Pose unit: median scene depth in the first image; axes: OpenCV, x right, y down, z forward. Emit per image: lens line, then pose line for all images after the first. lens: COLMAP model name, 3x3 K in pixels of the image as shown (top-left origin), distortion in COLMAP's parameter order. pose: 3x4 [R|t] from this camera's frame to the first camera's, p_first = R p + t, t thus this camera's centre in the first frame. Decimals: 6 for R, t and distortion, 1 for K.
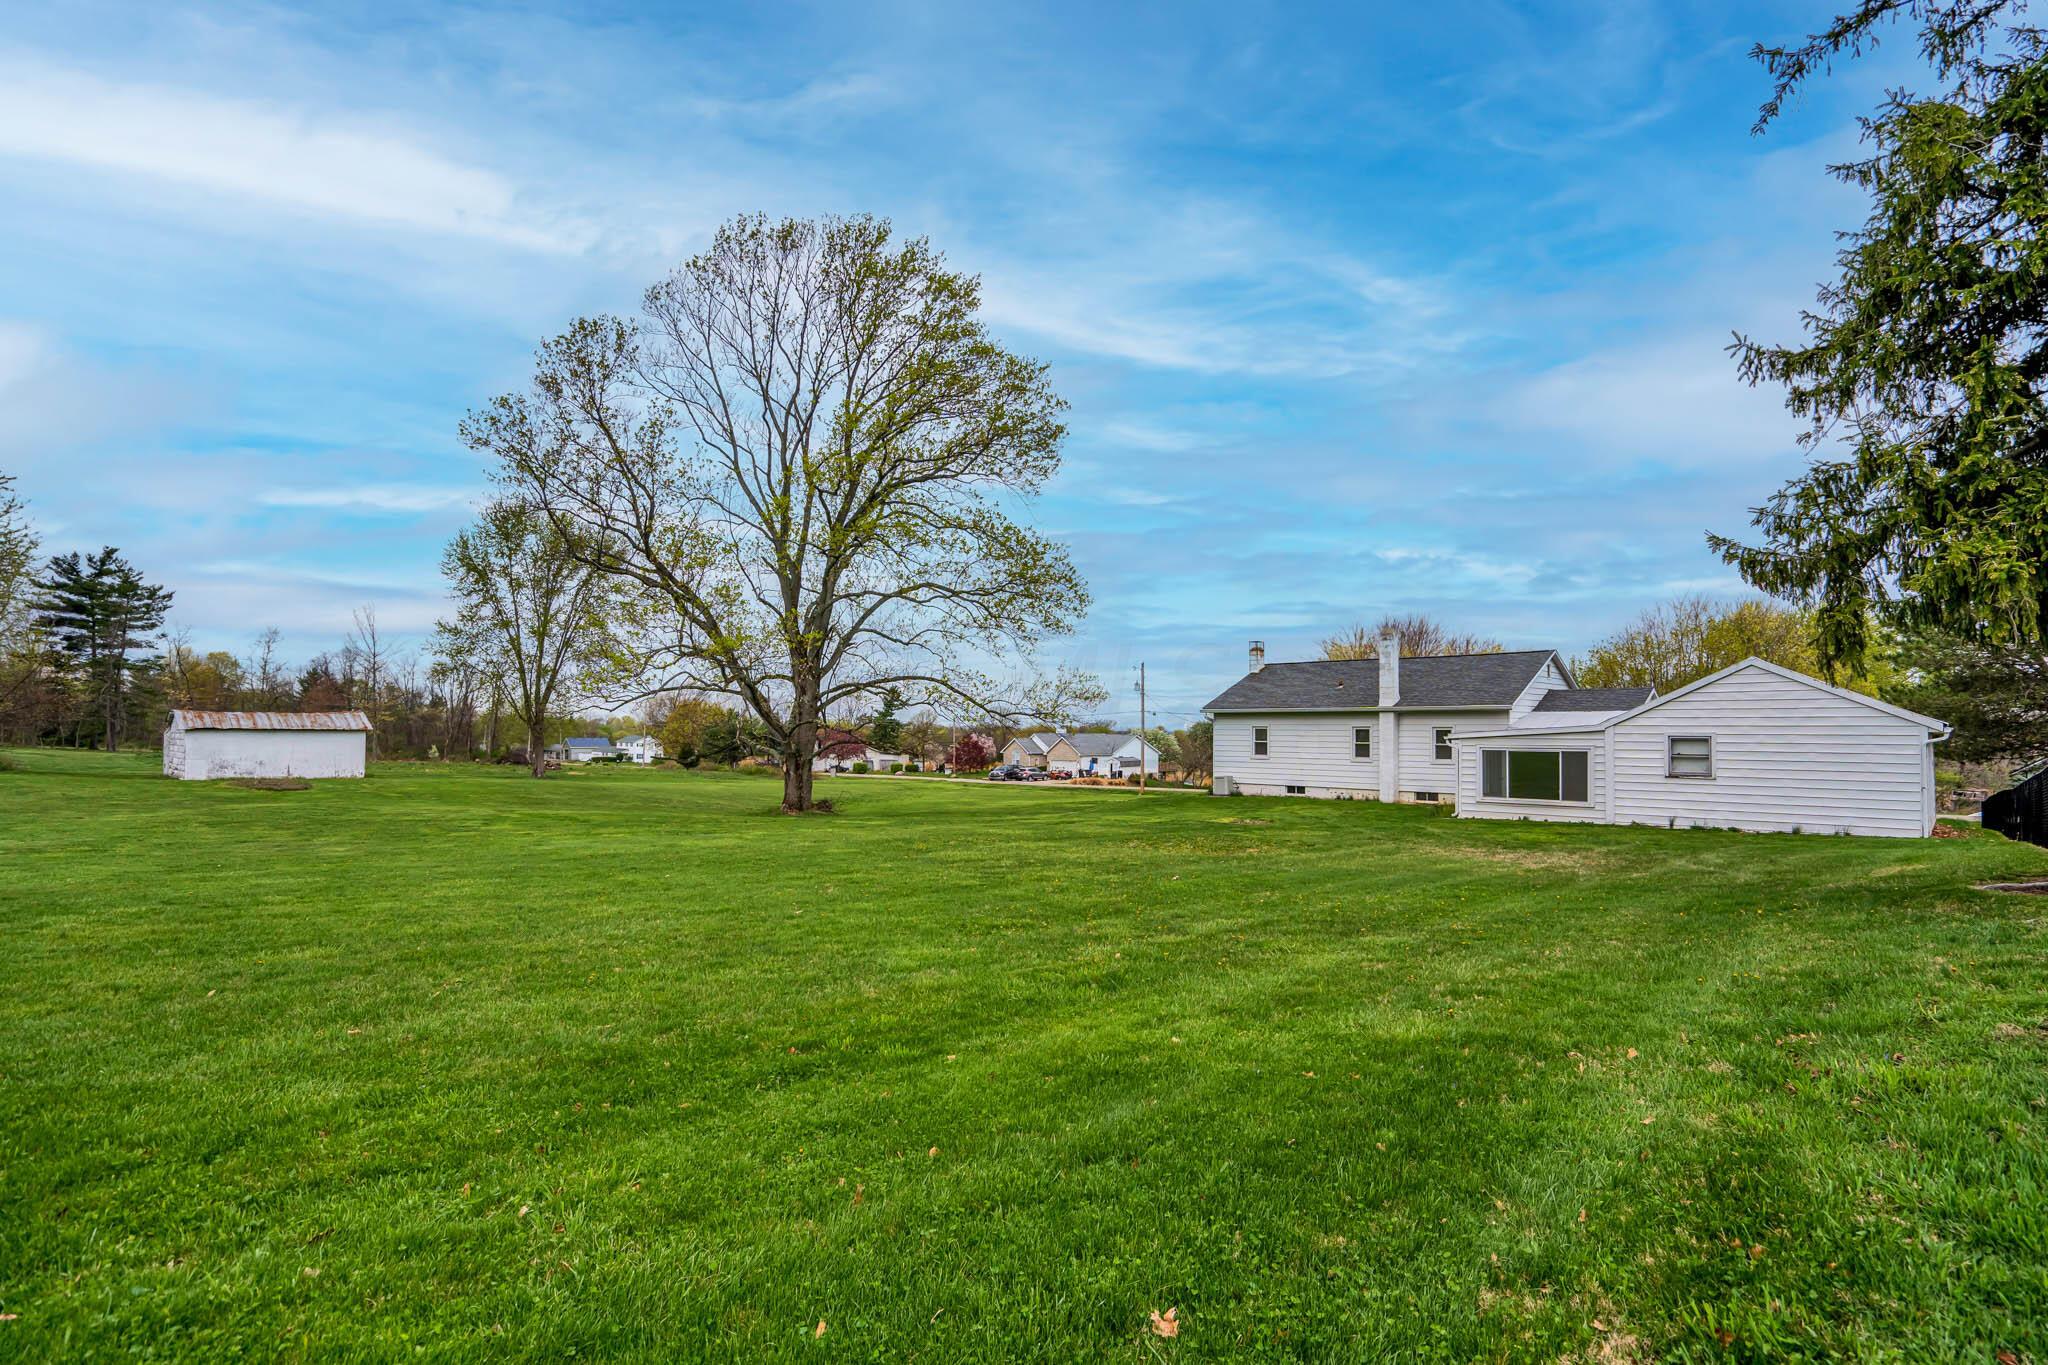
lens RADIAL K [[985.9, 0, 1031.1], [0, 985.9, 689.3], [0, 0, 1]] dist [-0.040639, 0.000367]
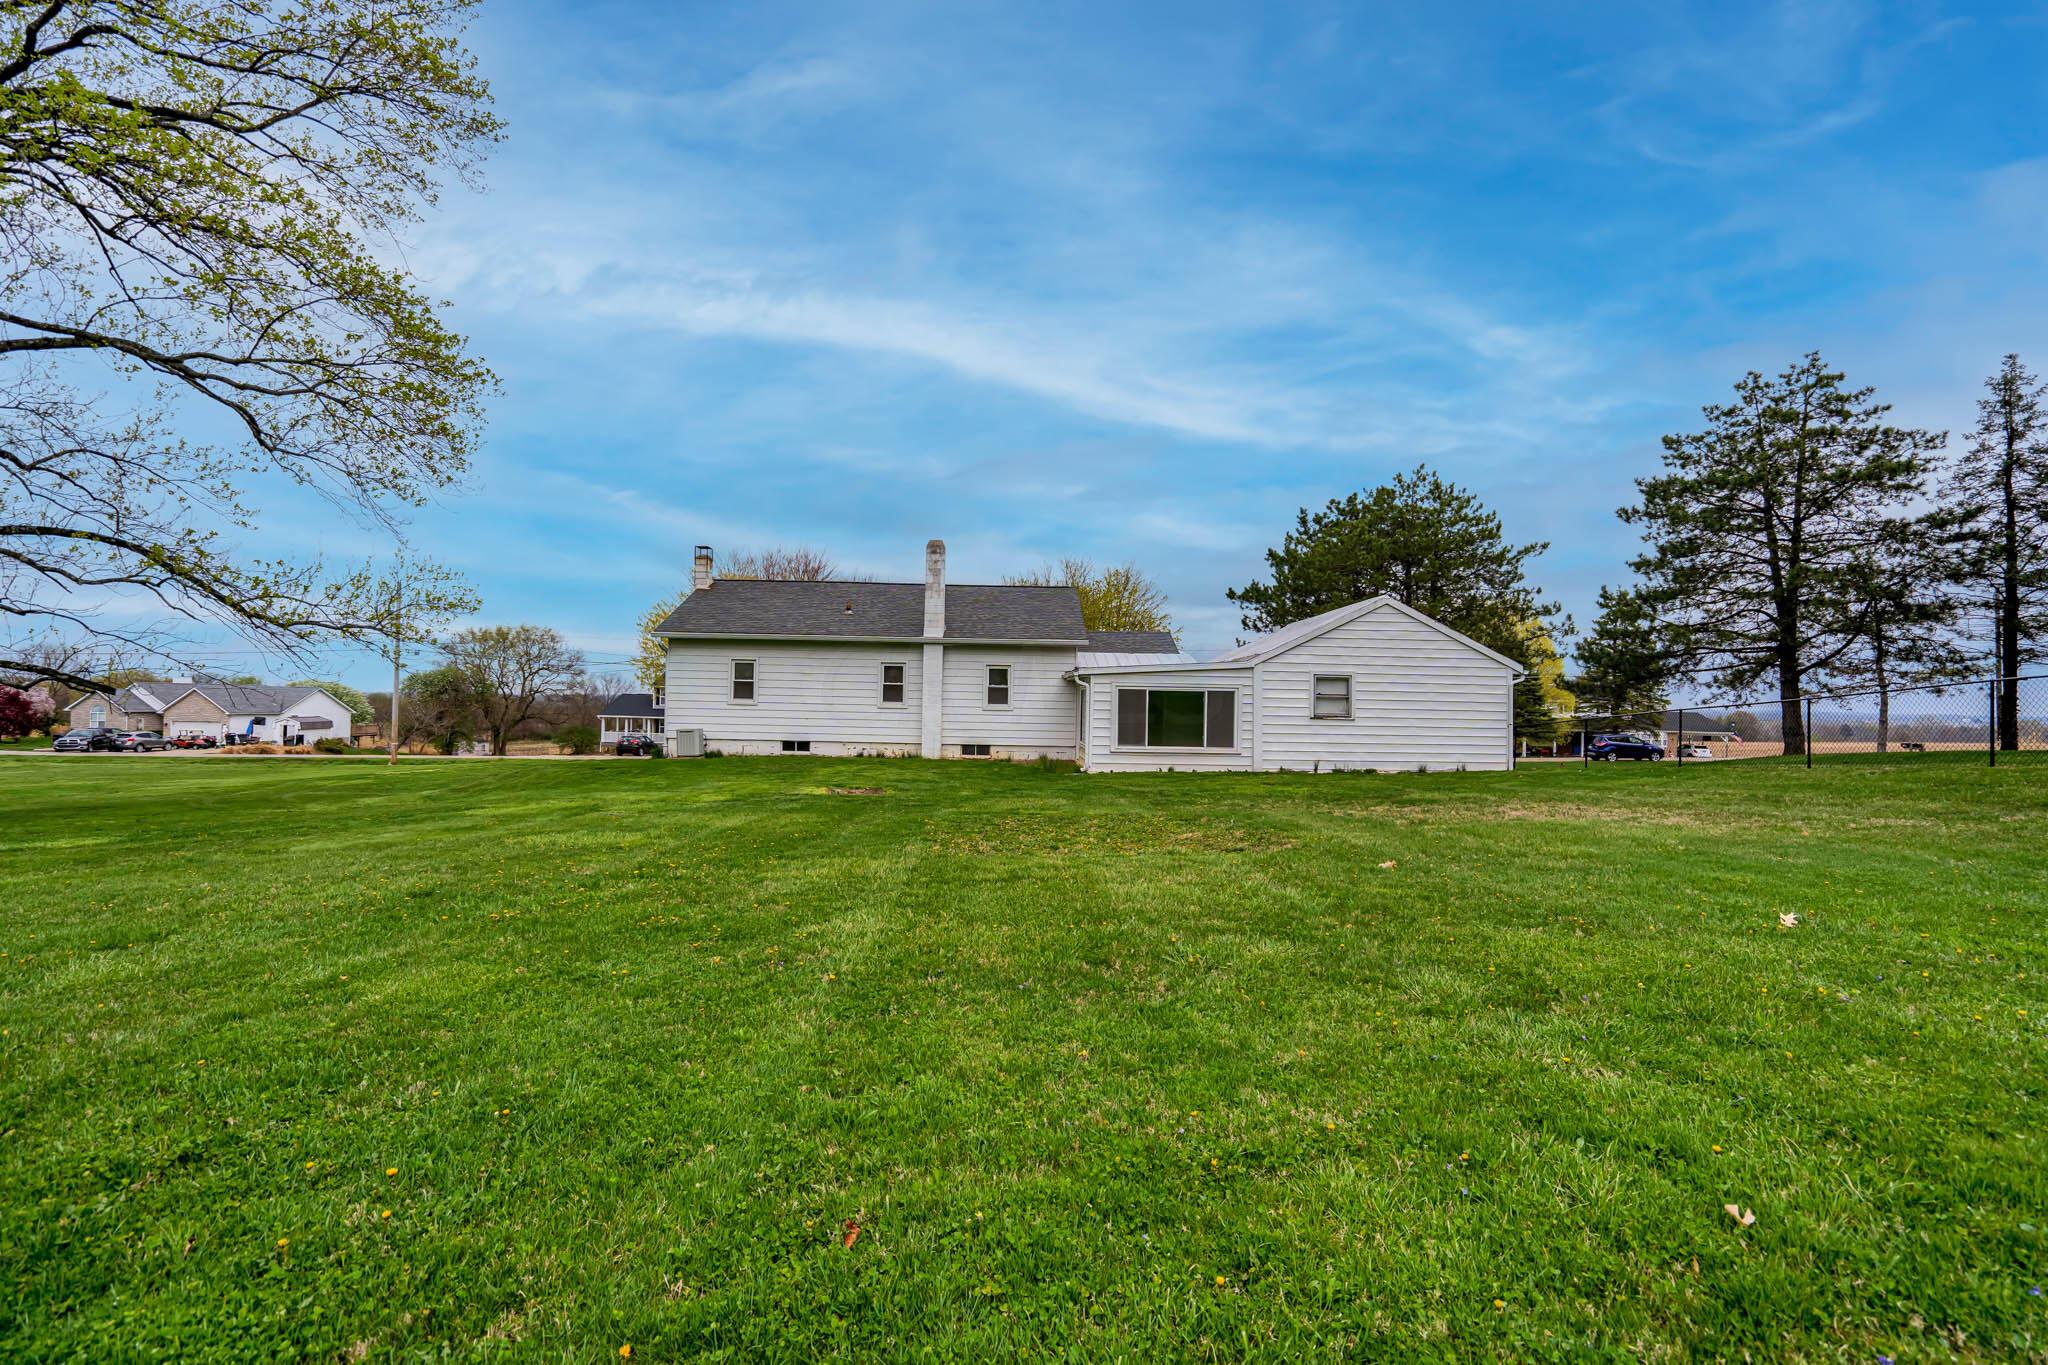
lens RADIAL K [[967.5, 0, 1026.7], [0, 967.5, 670.0], [0, 0, 1]] dist [-0.052117, -0.000049]
pose [[0.691839, 0.033187, 0.721288, -0.144300], [-0.043866, 0.999030, -0.003892, 0.043057], [-0.720718, -0.028947, 0.692624, 0.400587]]
